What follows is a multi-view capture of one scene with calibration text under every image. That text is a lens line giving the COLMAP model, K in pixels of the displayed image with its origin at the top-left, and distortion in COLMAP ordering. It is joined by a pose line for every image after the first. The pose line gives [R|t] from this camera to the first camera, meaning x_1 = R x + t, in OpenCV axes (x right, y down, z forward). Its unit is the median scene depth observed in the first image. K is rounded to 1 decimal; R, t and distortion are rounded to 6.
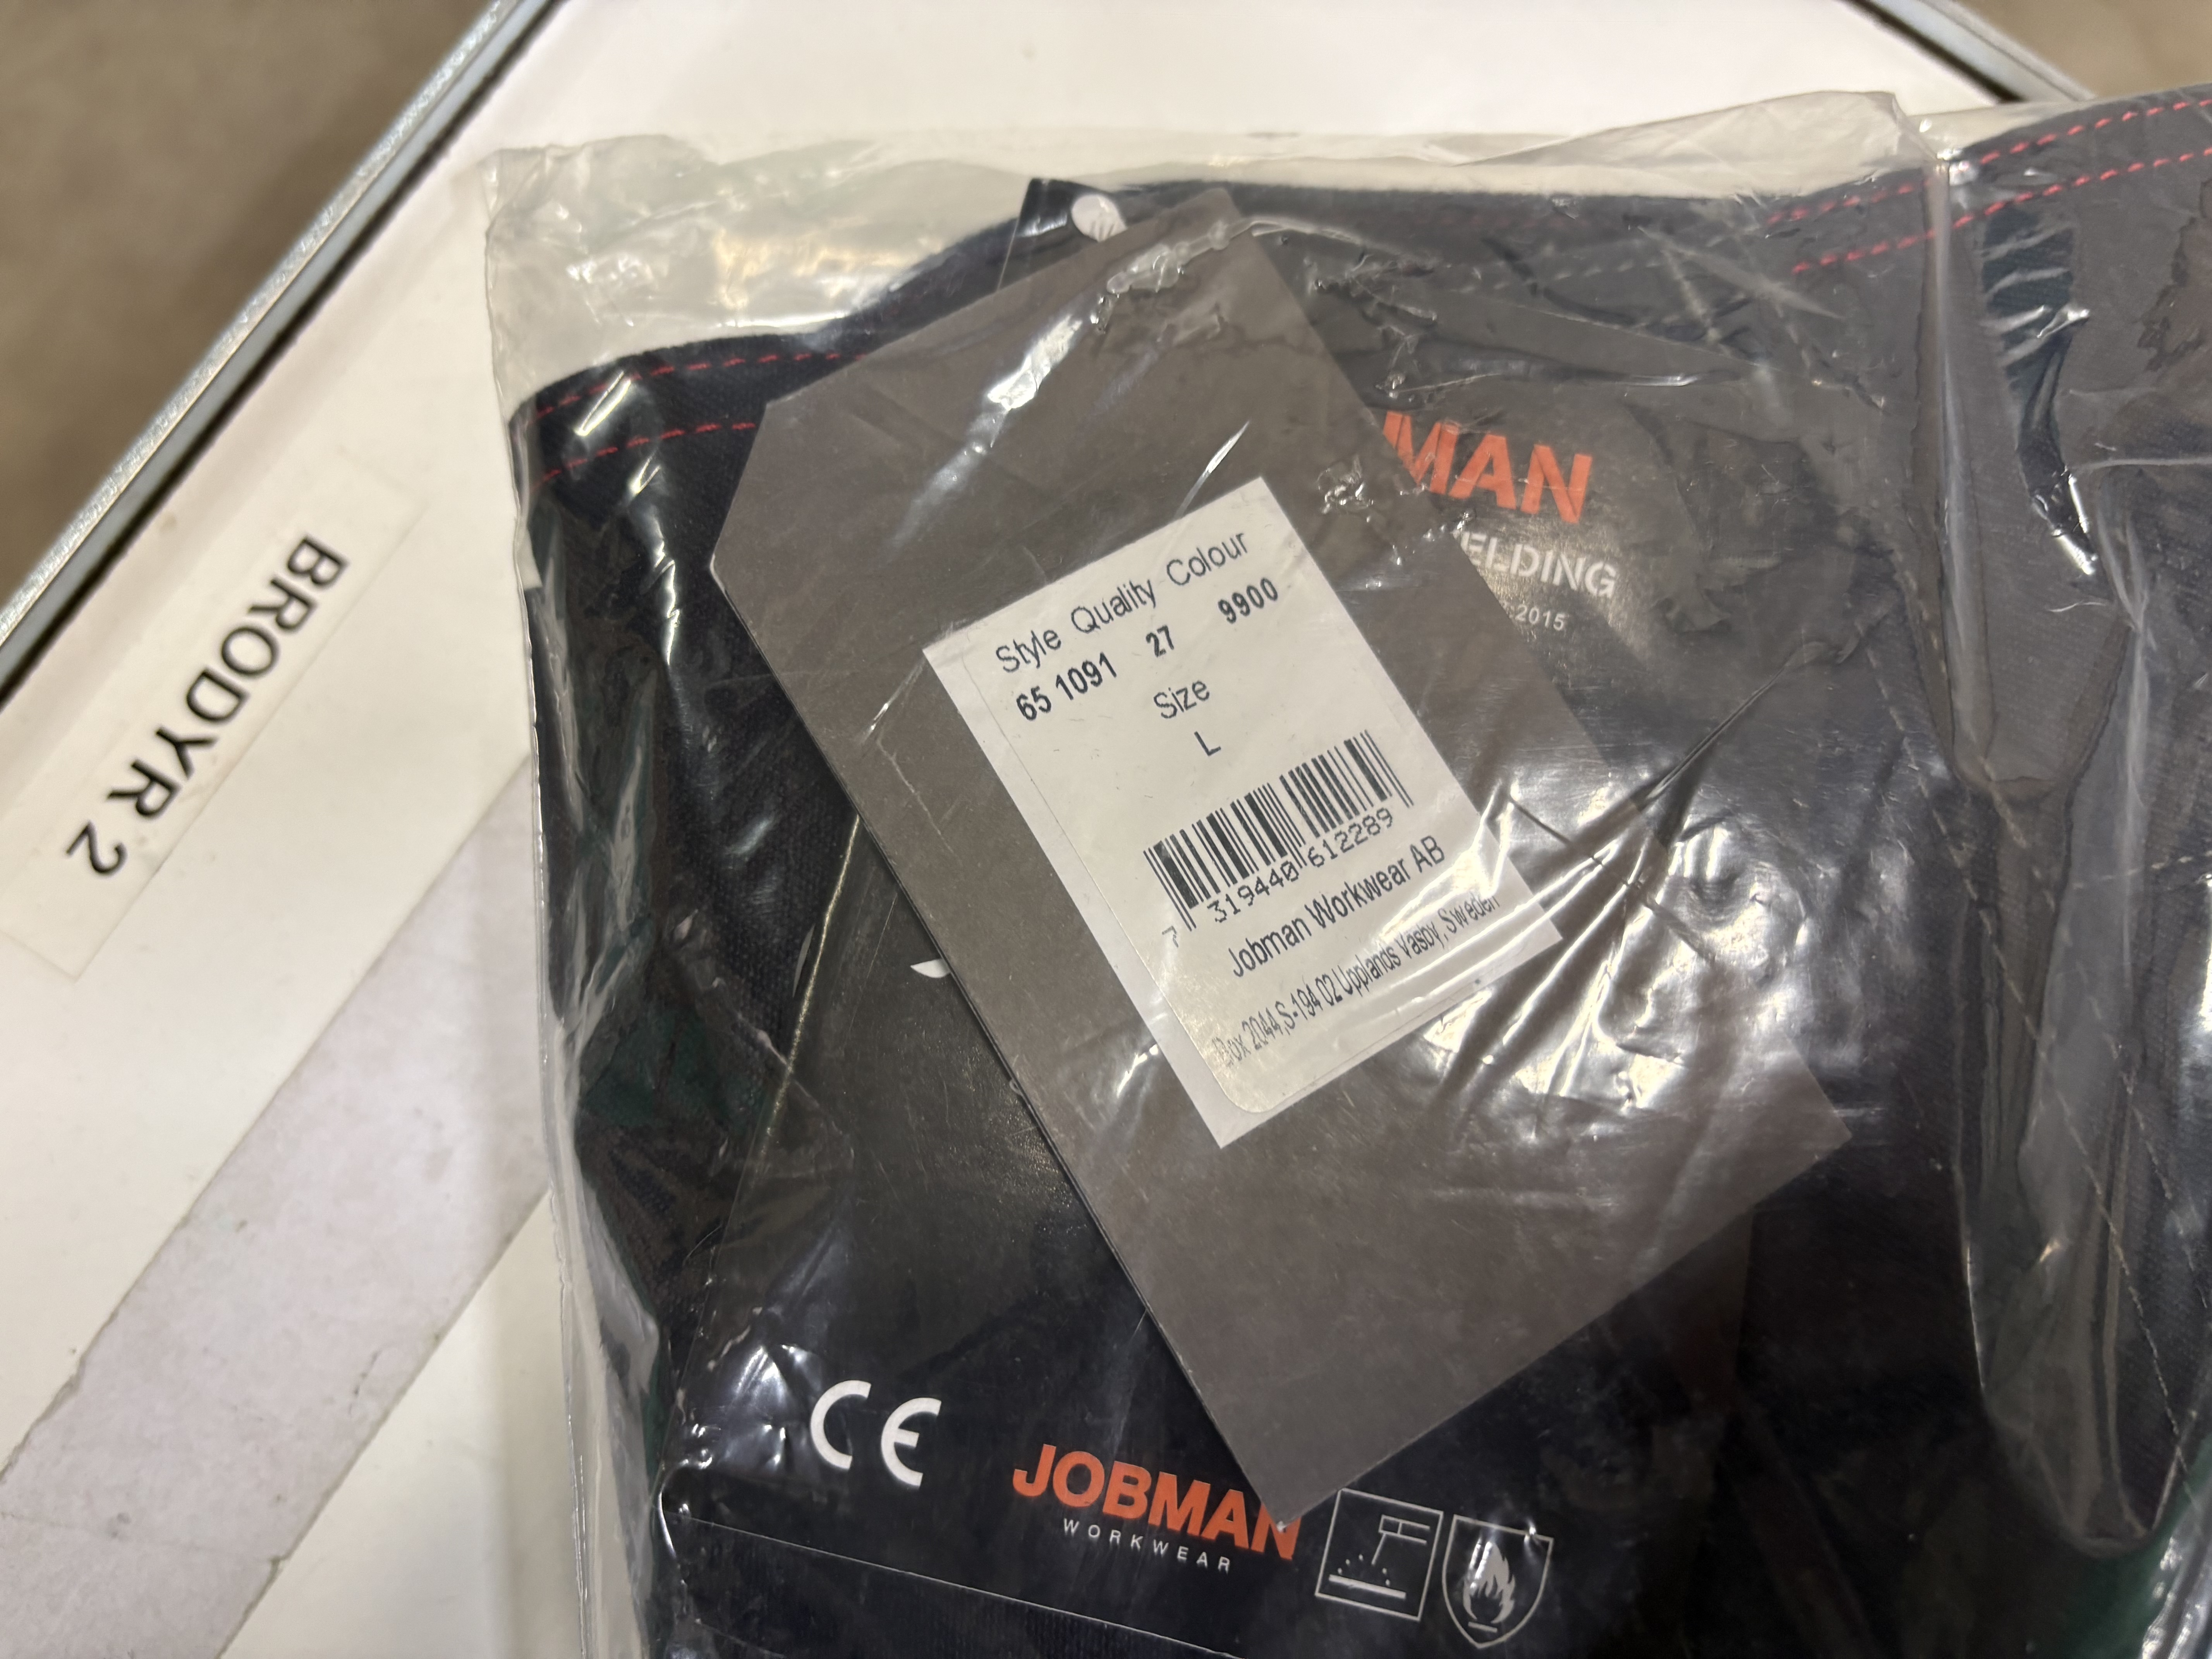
lens RADIAL K [[1716.5, 0, 1118.6], [0, 1716.5, 823.5], [0, 0, 1]] dist [0.032069, -0.053507]
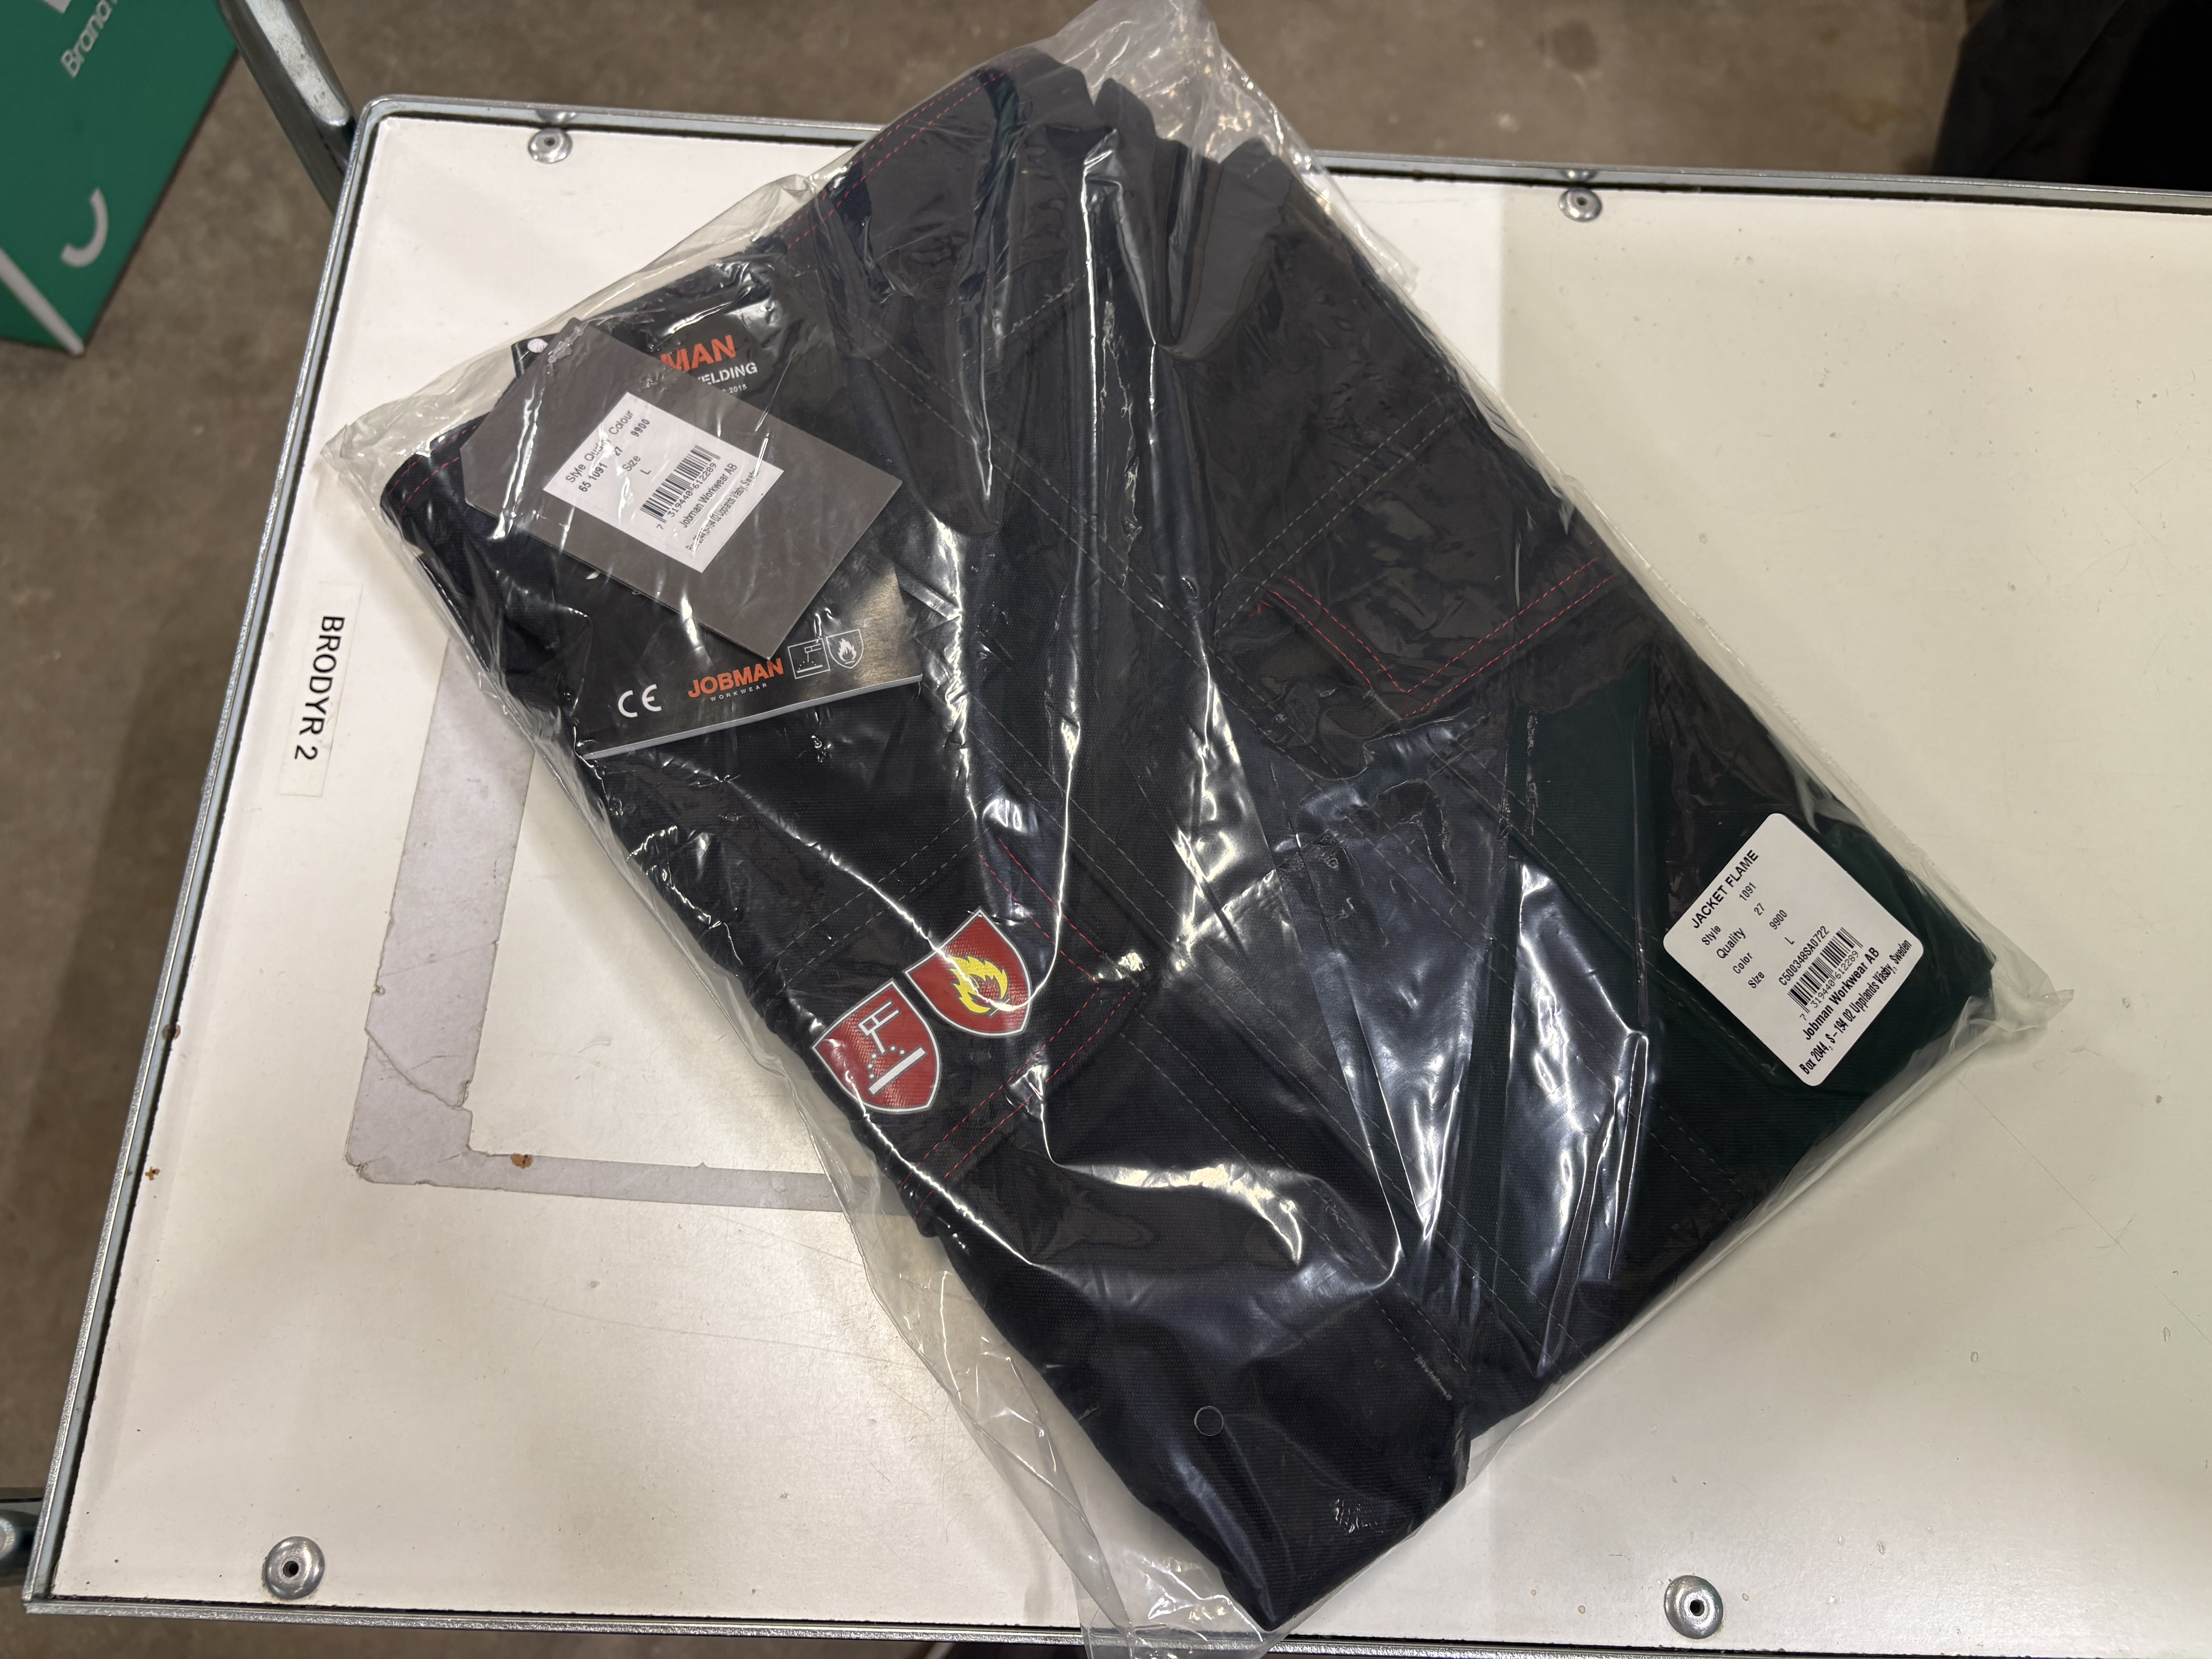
lens RADIAL K [[1716.5, 0, 1109.1], [0, 1716.5, 829.1], [0, 0, 1]] dist [0.032069, -0.053507]
pose [[0.870745, -0.485462, 0.078293, 0.196759], [0.491593, 0.863217, -0.114861, 1.107400], [-0.011823, 0.138503, 0.990291, -1.680927]]
